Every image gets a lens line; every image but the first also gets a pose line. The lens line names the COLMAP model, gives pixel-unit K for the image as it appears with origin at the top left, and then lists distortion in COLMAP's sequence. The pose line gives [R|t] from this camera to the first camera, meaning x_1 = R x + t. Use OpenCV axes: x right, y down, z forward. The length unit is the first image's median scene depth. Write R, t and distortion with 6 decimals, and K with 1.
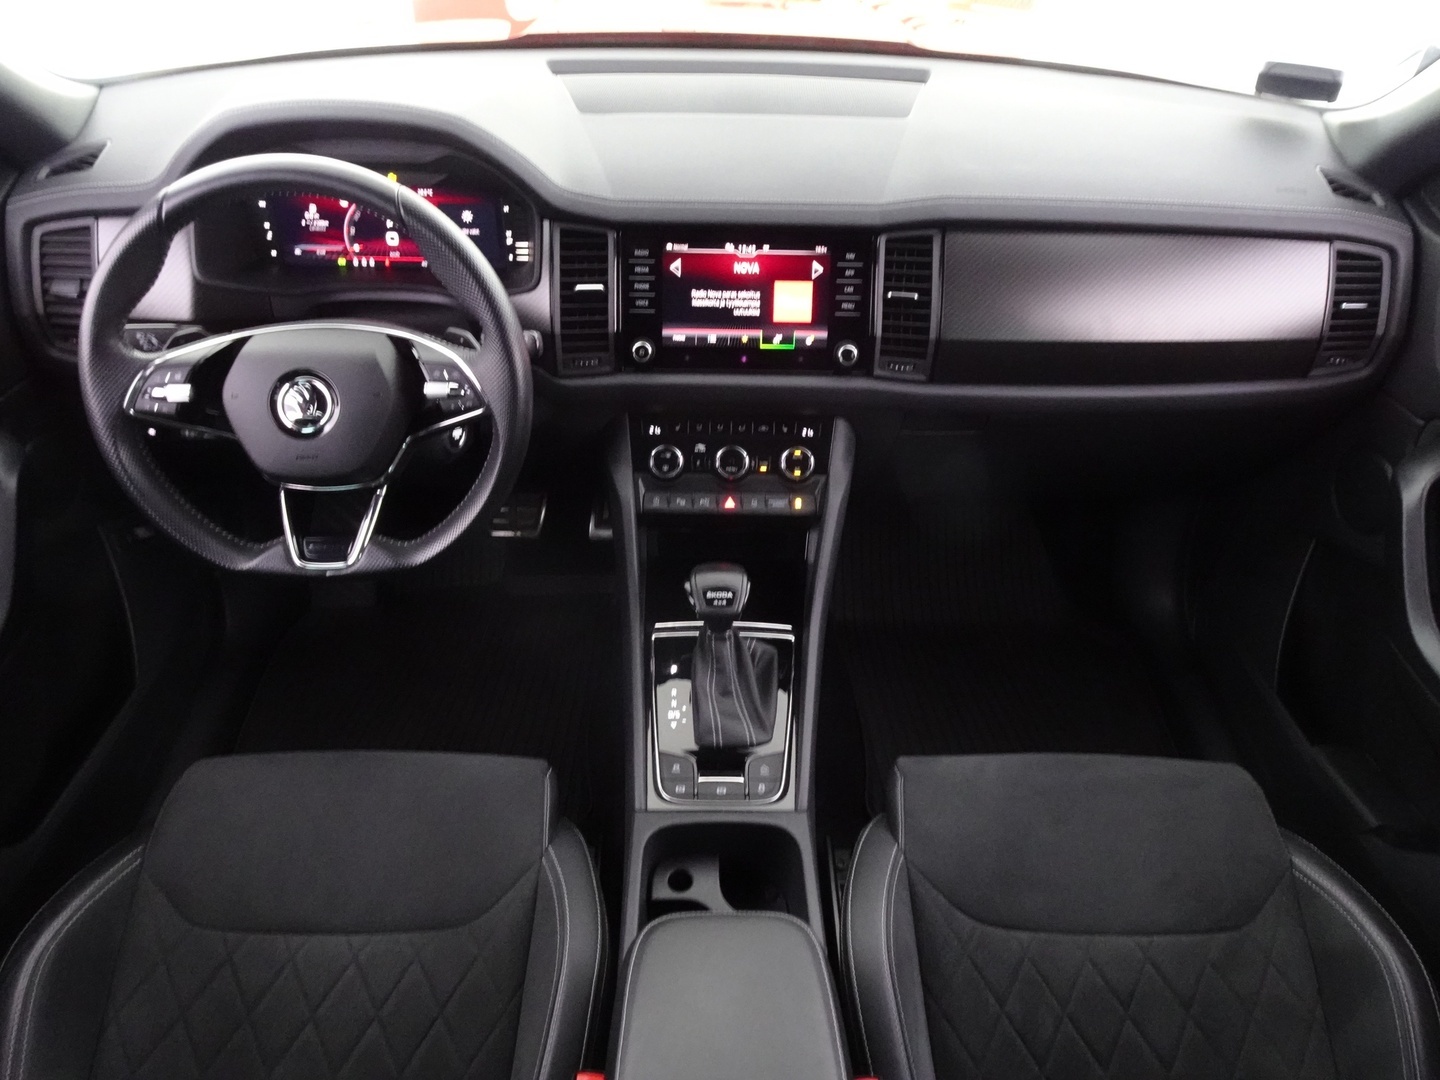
lens RADIAL K [[1039.9, 0, 724.4], [0, 1039.9, 537.8], [0, 0, 1]] dist [0.012477, 0.000869]
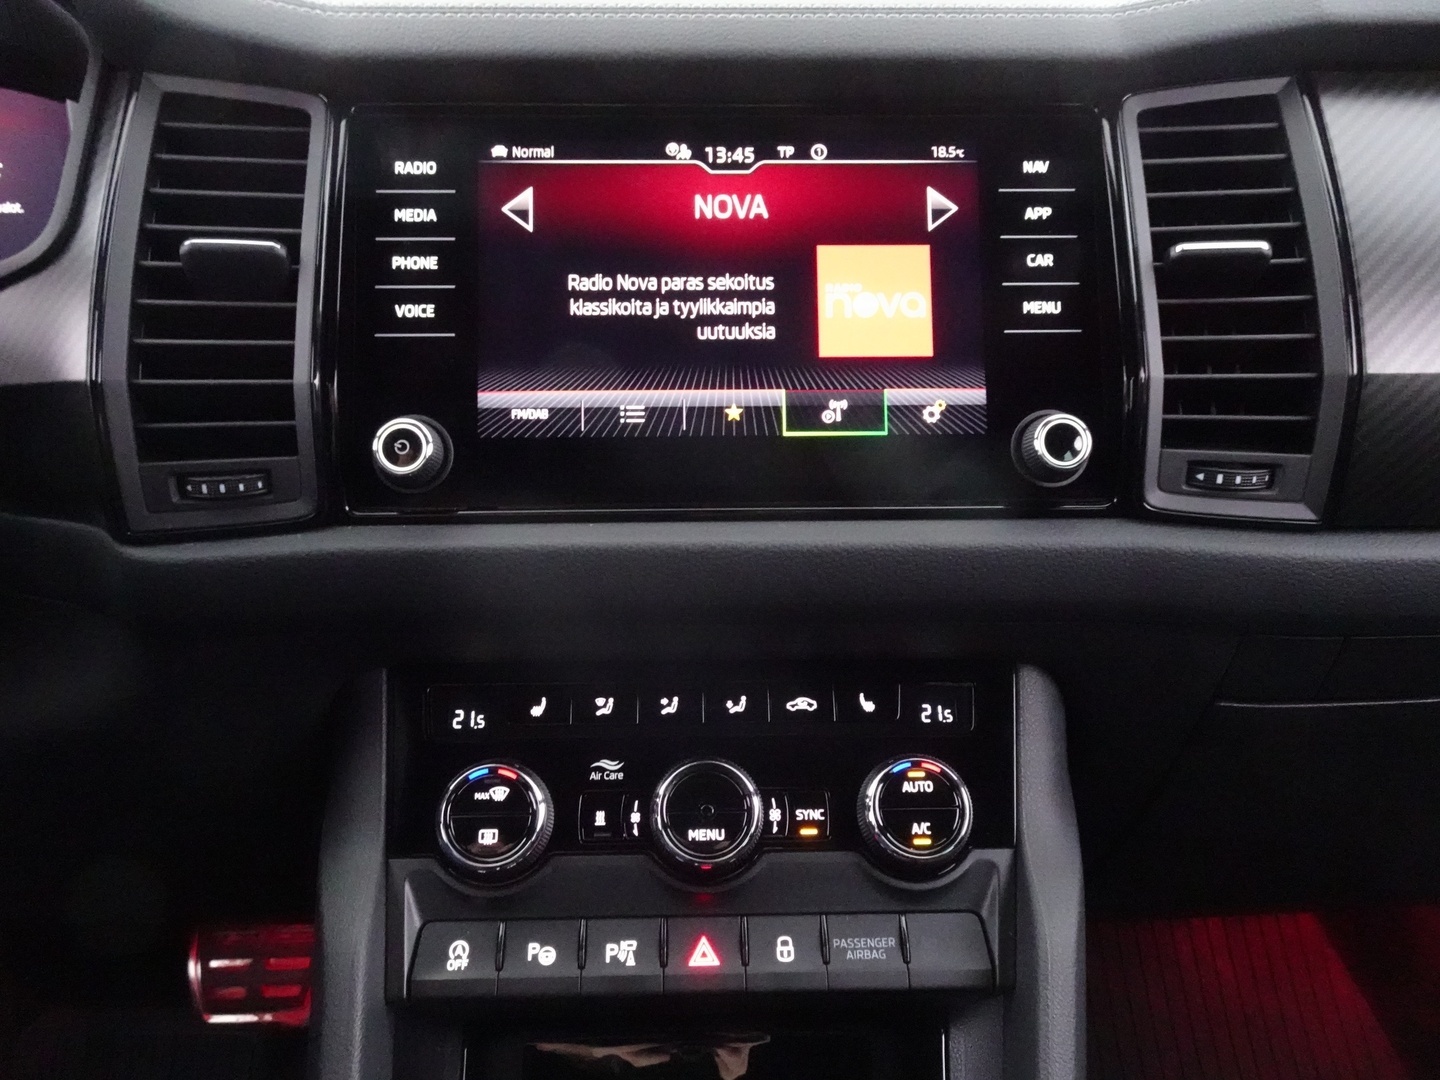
lens RADIAL K [[1039.9, 0, 715.9], [0, 1039.9, 537.6], [0, 0, 1]] dist [0.012477, 0.000869]
pose [[0.999504, -0.031448, 0.001726, 0.012556], [0.029929, 0.931287, -0.363054, -0.038307], [0.009810, 0.362926, 0.931766, 0.723266]]
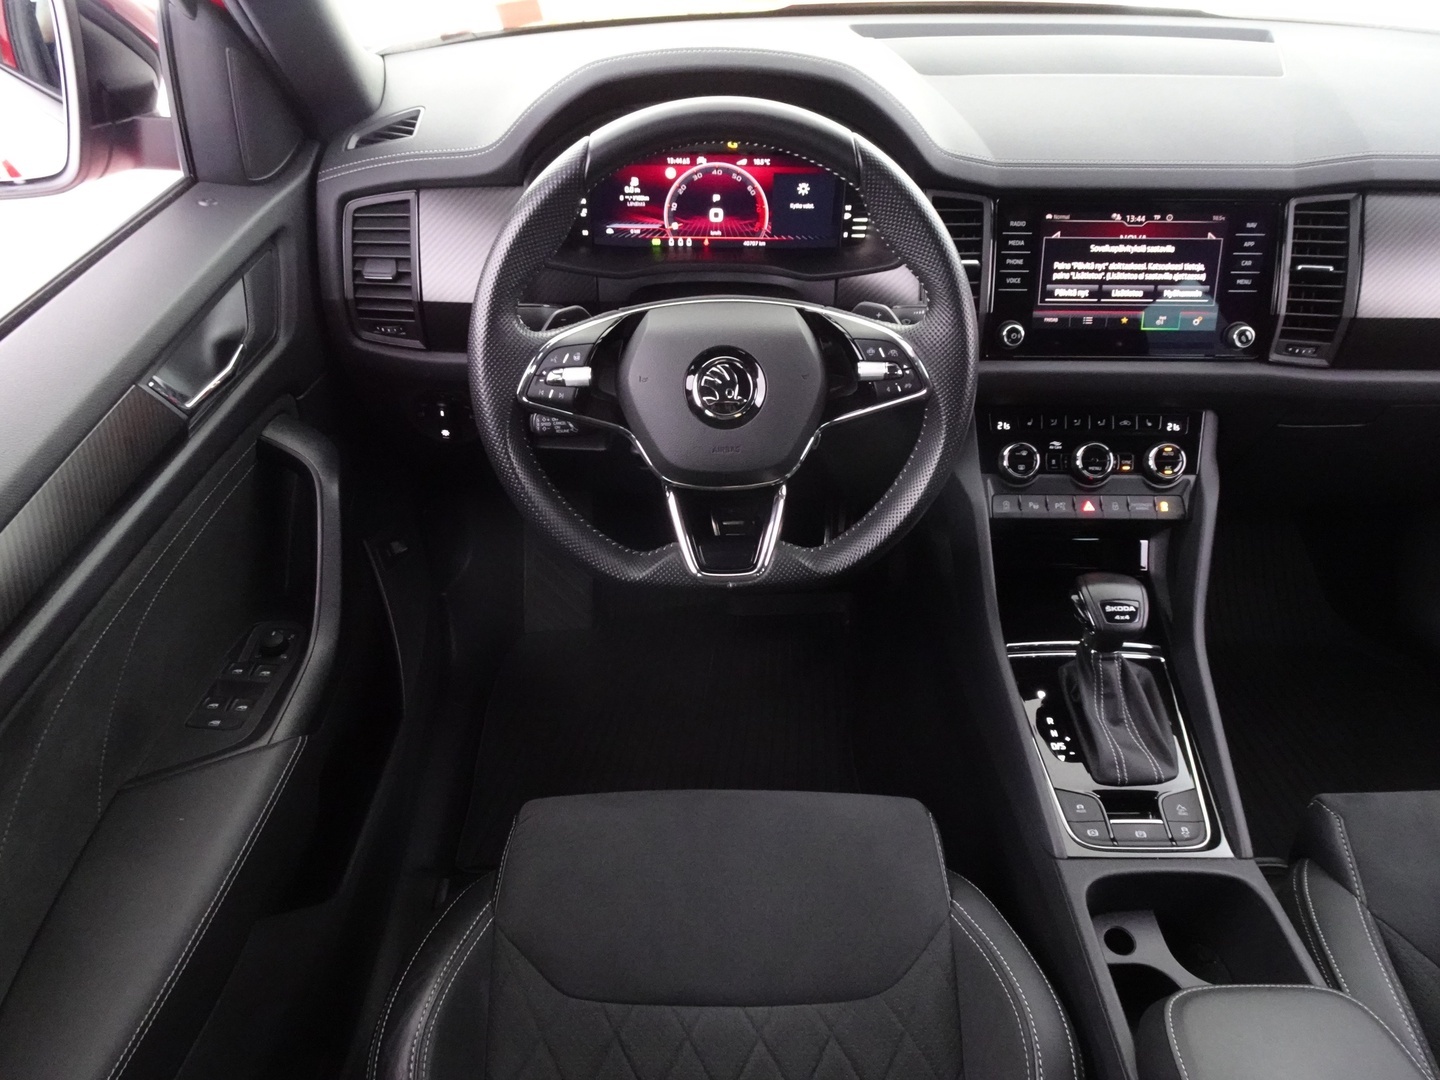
lens RADIAL K [[1039.9, 0, 725.3], [0, 1039.9, 538.1], [0, 0, 1]] dist [0.012477, 0.000869]
pose [[0.999946, -0.006819, -0.007795, -0.320051], [0.006627, 0.999680, -0.024421, 0.014118], [0.007959, 0.024368, 0.999671, 0.114506]]
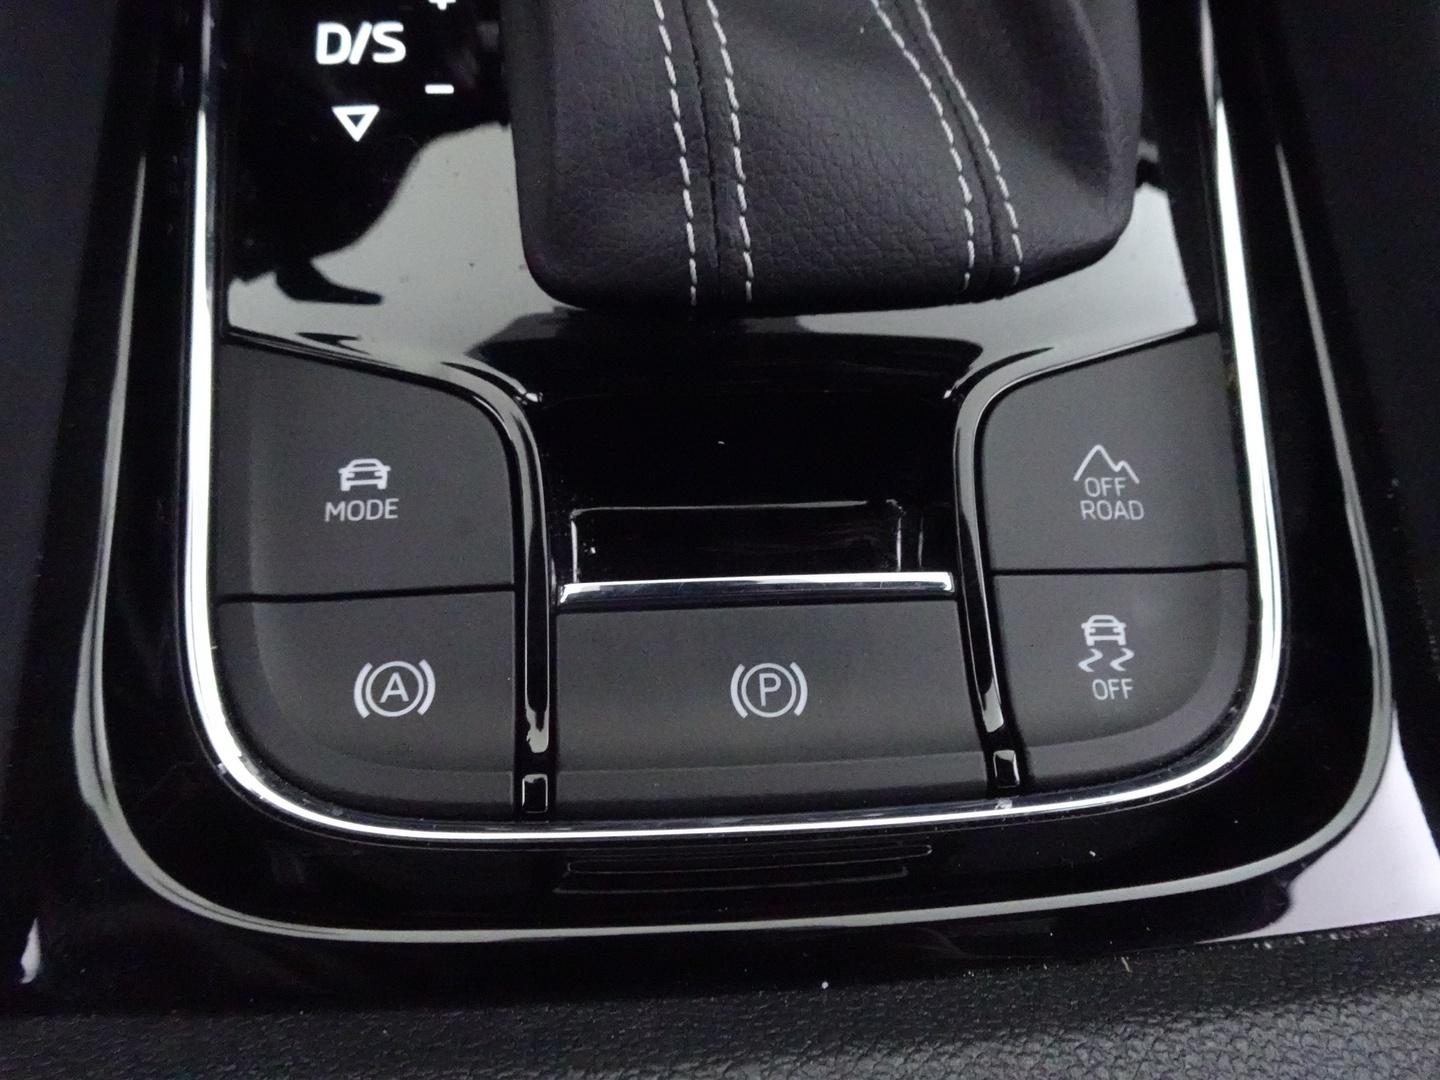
lens RADIAL K [[1039.9, 0, 726.1], [0, 1039.9, 544.2], [0, 0, 1]] dist [0.012477, 0.000869]
pose [[0.998920, -0.026510, 0.038161, -0.010180], [0.006712, 0.894990, 0.446035, 0.167476], [-0.045978, -0.445297, 0.894202, 0.852182]]
